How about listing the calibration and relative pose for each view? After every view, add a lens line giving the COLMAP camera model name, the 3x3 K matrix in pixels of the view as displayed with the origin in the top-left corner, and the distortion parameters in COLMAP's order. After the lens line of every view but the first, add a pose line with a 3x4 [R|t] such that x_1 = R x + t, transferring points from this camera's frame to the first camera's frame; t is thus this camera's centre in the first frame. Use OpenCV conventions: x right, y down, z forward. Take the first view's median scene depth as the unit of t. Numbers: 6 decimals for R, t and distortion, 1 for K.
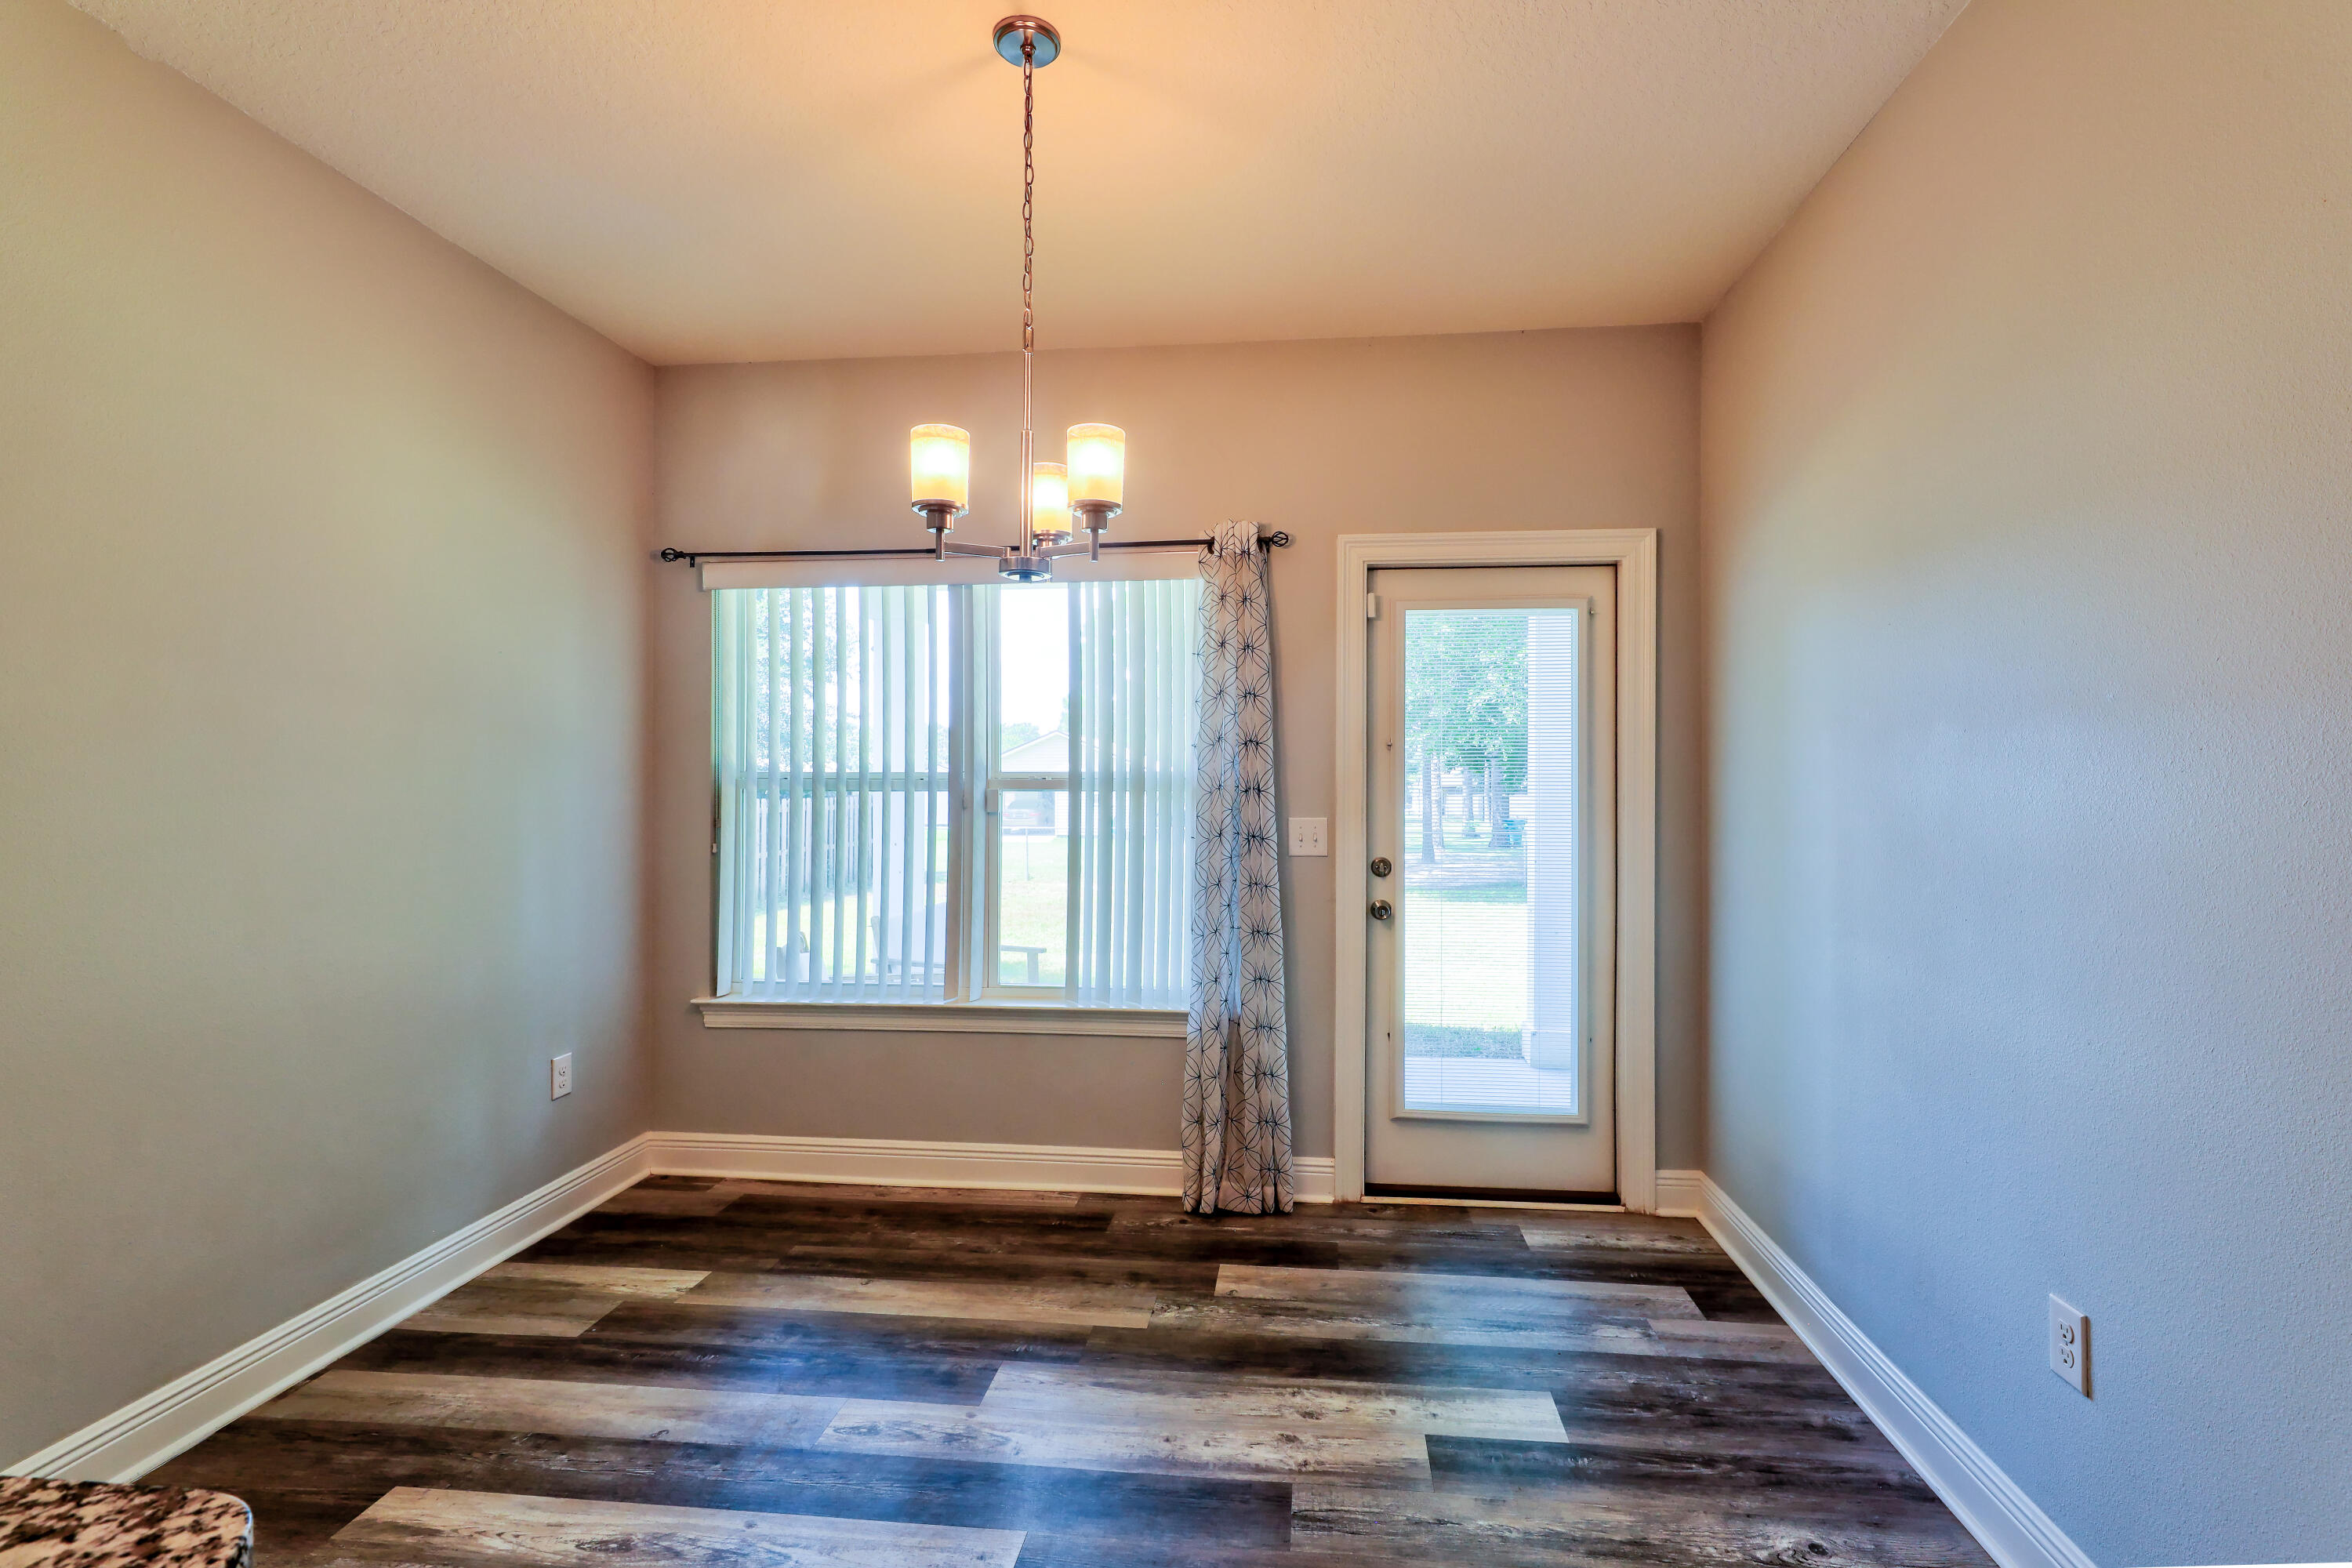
lens RADIAL K [[1068.0, 0, 1178.1], [0, 1068.0, 775.1], [0, 0, 1]] dist [0.001132, 0.000131]
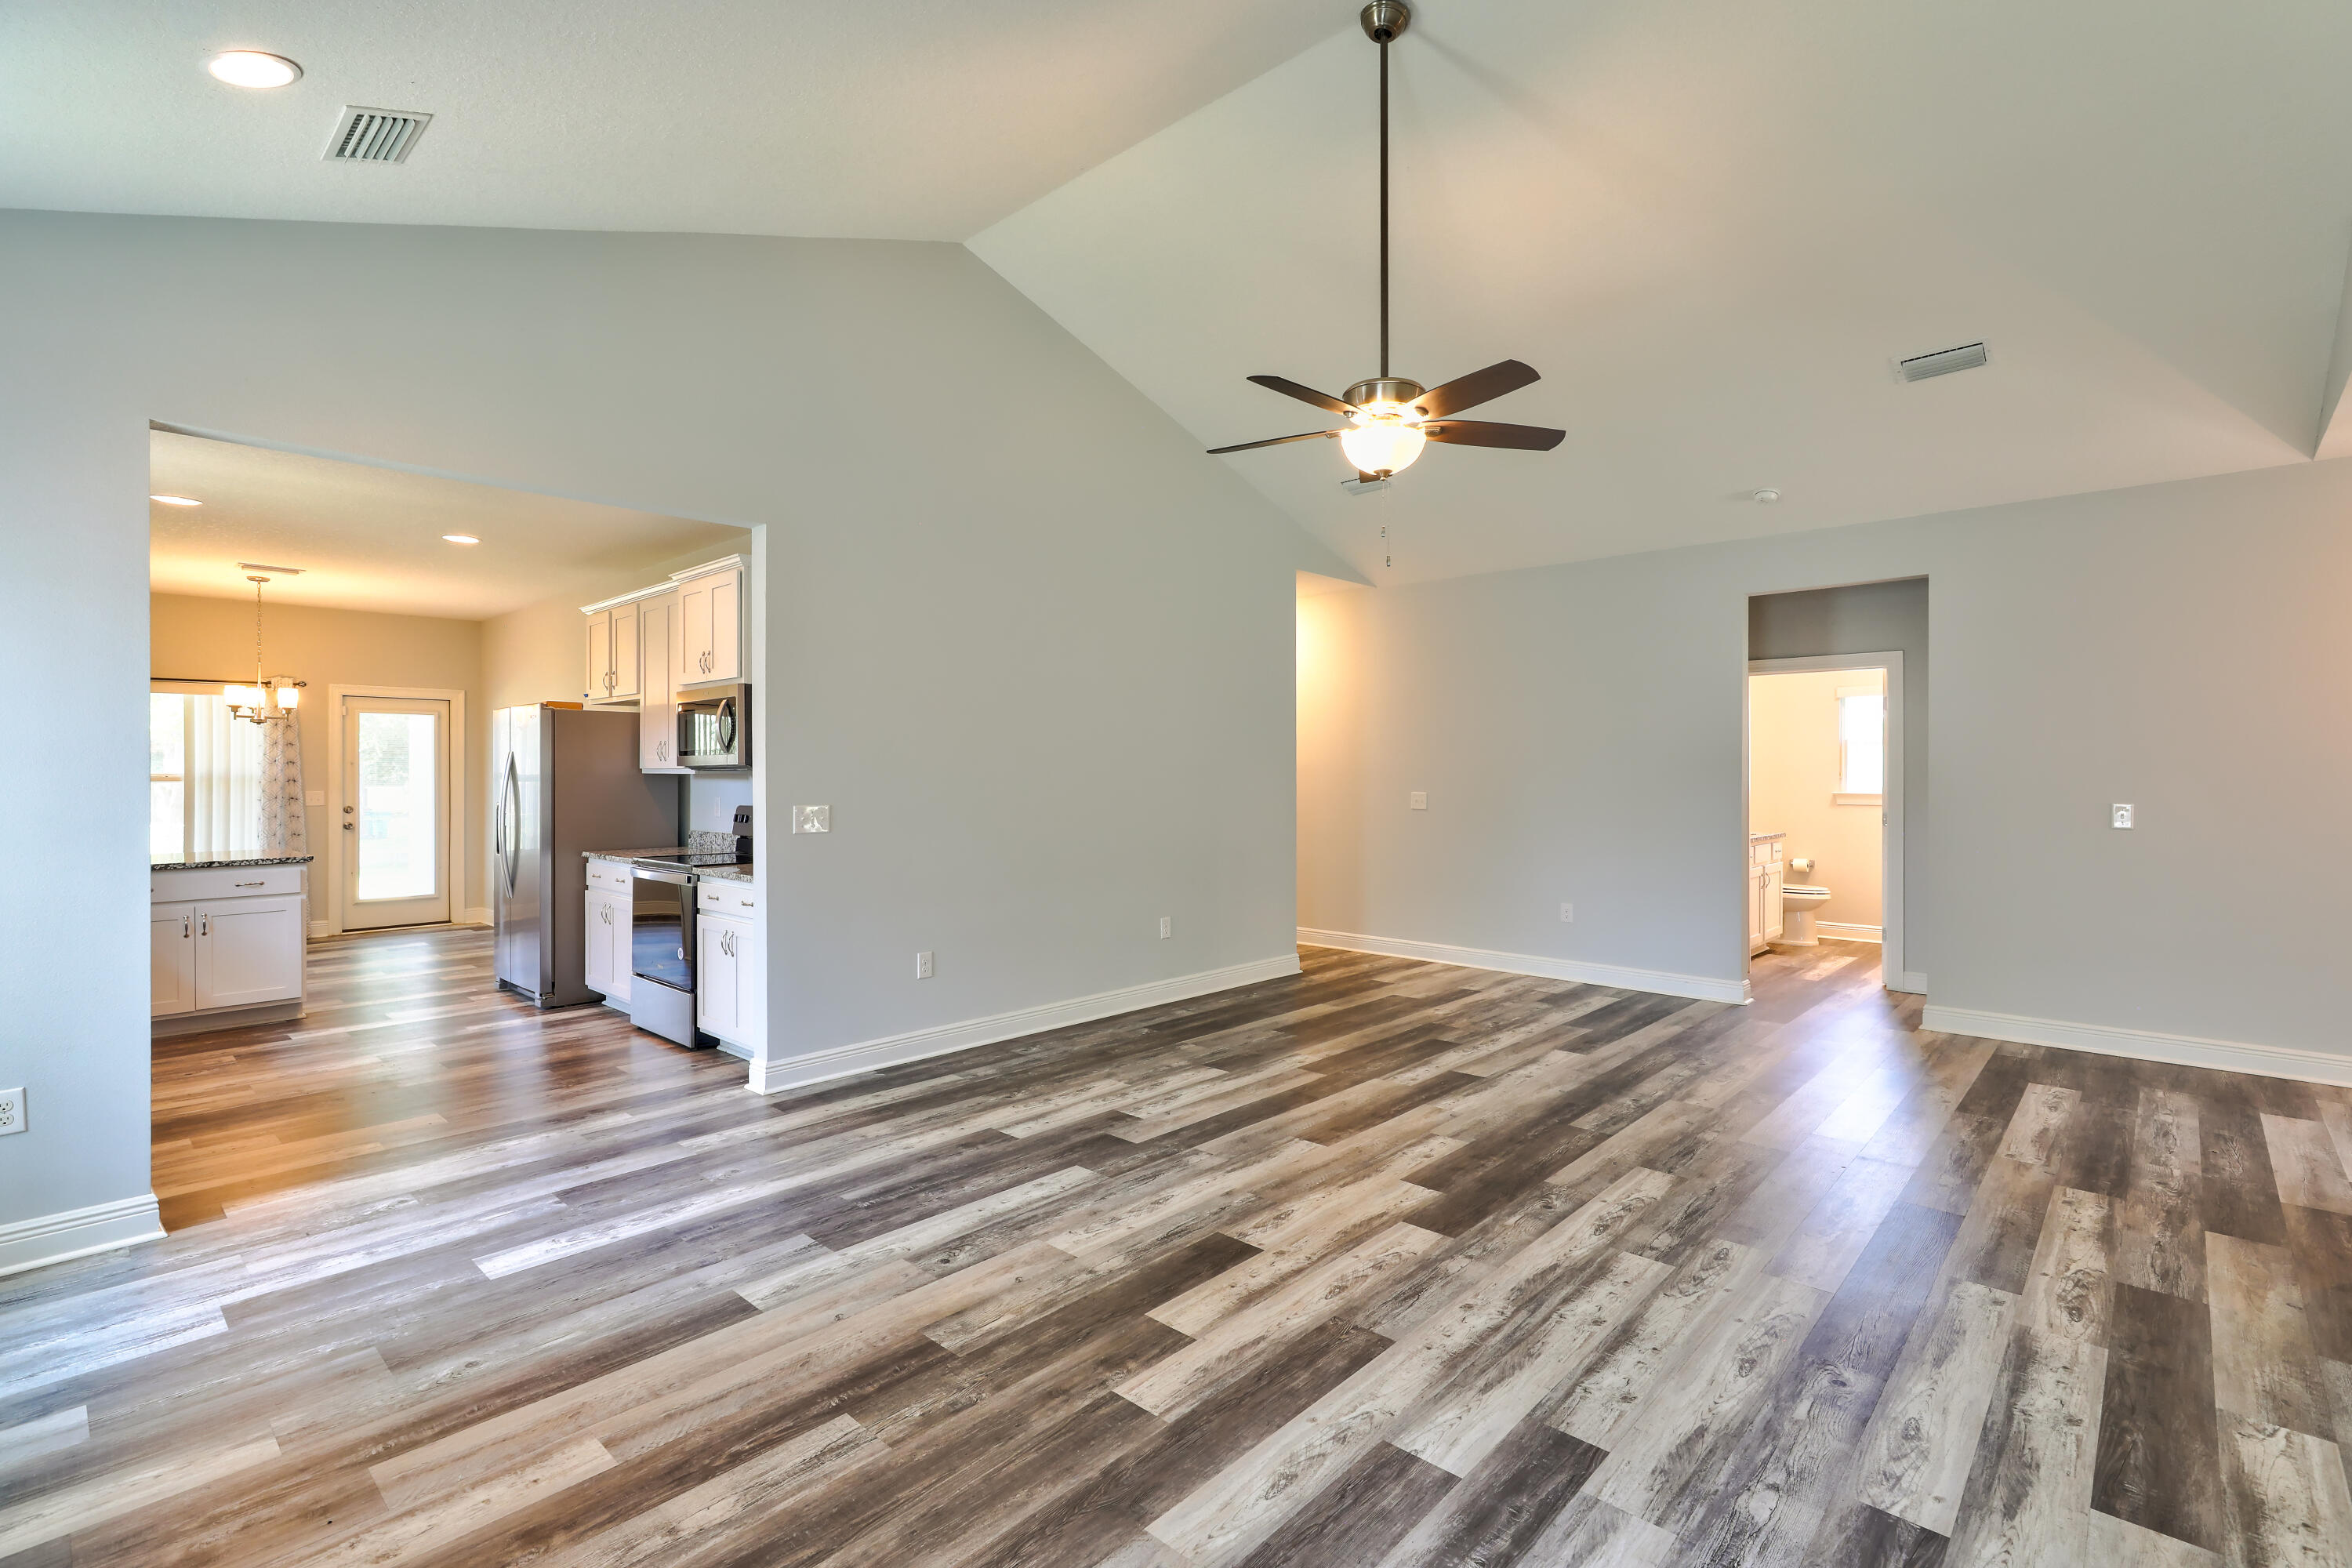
lens RADIAL K [[1128.3, 0, 1215.7], [0, 1128.3, 774.1], [0, 0, 1]] dist [0.001387, 0.000479]
pose [[0.591892, -0.005377, 0.806000, -0.801530], [-0.002874, 0.999957, 0.008781, -0.032309], [-0.806012, -0.007514, 0.591851, -2.406330]]
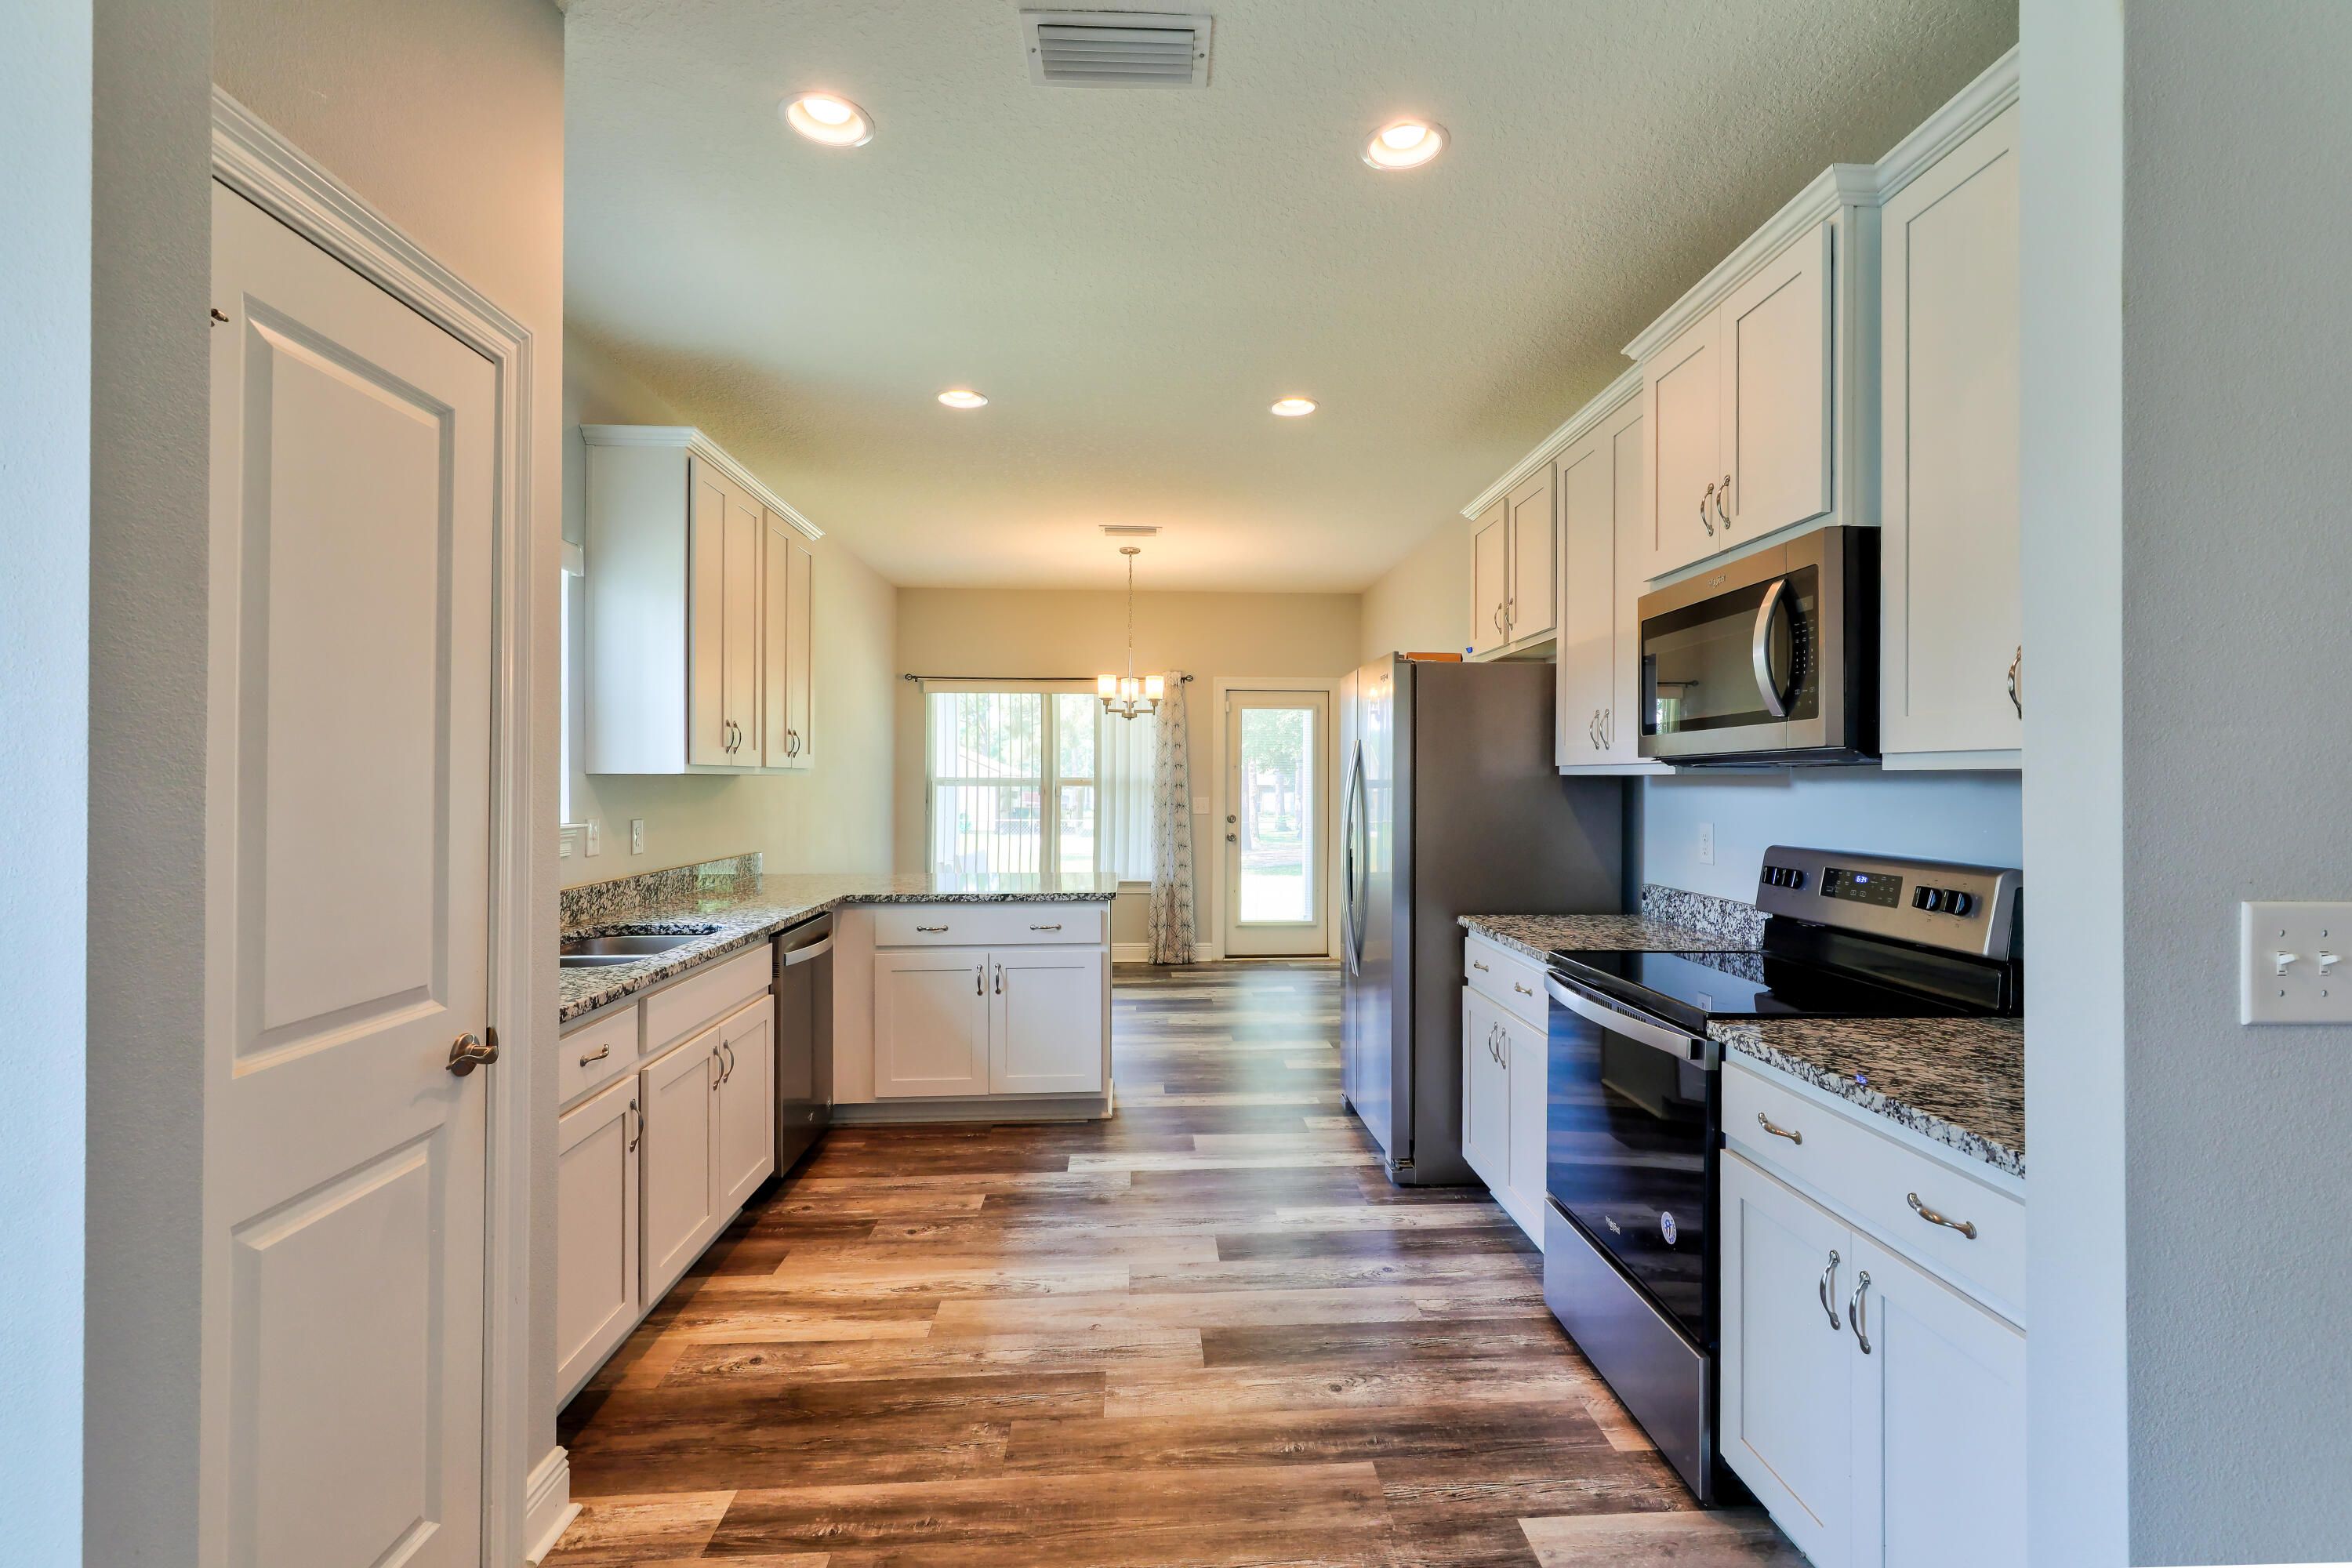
lens RADIAL K [[1094.7, 0, 1184.1], [0, 1094.7, 779.1], [0, 0, 1]] dist [-0.001429, 0.000043]
pose [[0.986685, 0.000281, 0.162641, -0.304630], [-0.001250, 0.999982, 0.005855, -0.014240], [-0.162637, -0.005981, 0.986668, -1.354854]]
